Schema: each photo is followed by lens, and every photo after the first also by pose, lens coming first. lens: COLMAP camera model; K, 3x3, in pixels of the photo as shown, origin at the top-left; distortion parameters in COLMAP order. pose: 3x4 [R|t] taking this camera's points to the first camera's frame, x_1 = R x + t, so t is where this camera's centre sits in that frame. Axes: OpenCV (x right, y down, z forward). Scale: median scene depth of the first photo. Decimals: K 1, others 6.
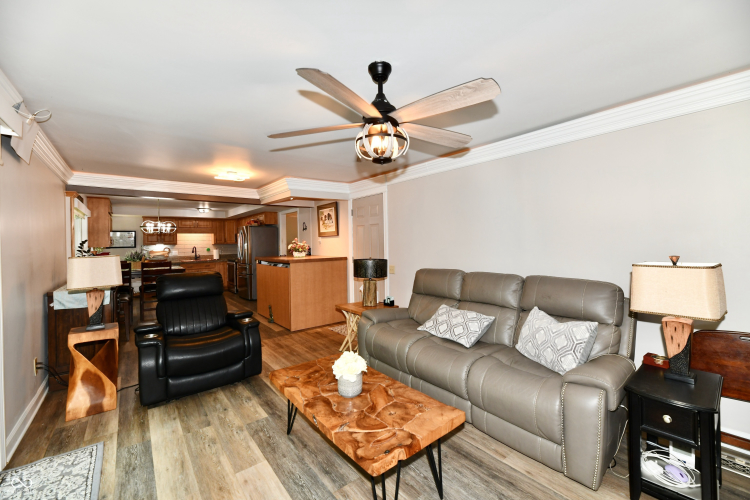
lens RADIAL K [[307.4, 0, 378.5], [0, 307.4, 241.9], [0, 0, 1]] dist [-0.000407, -0.003254]
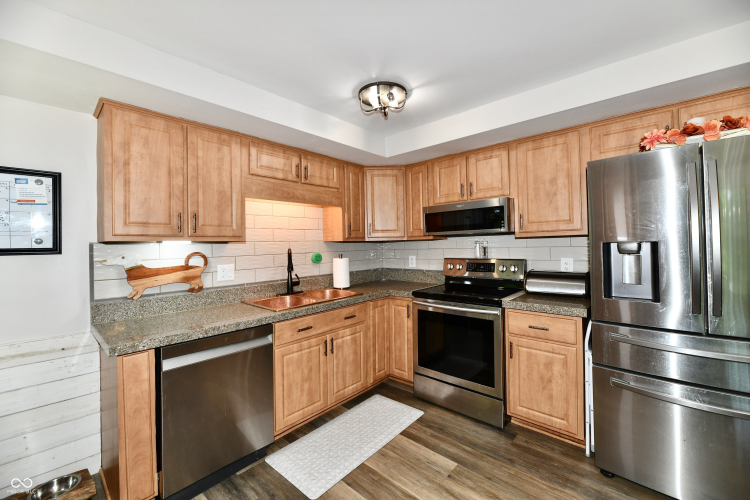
lens RADIAL K [[307.4, 0, 378.5], [0, 307.4, 241.9], [0, 0, 1]] dist [-0.000407, -0.003254]
pose [[0.986016, 0.001783, 0.166643, -1.250560], [-0.000005, 0.999943, -0.010669, 0.026981], [-0.166653, 0.010519, 0.985960, 1.549075]]
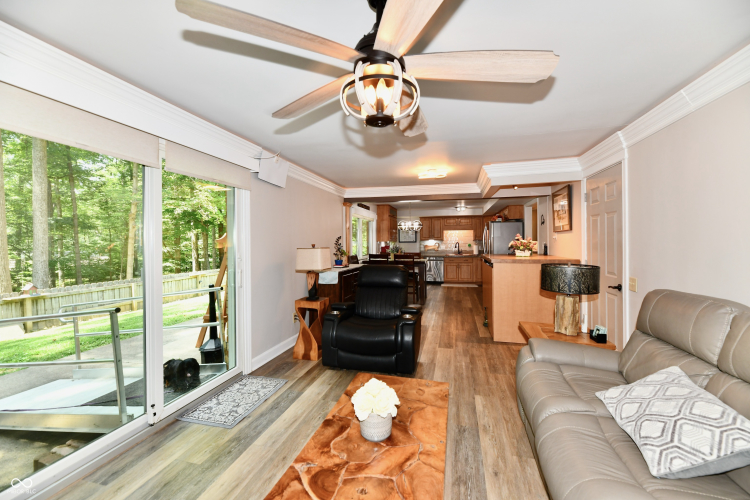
lens RADIAL K [[307.4, 0, 378.5], [0, 307.4, 241.9], [0, 0, 1]] dist [-0.000407, -0.003254]
pose [[0.607843, 0.014192, -0.793931, 0.227670], [-0.004185, 0.999884, 0.014669, -0.001437], [0.794047, -0.005594, 0.607831, 0.235656]]
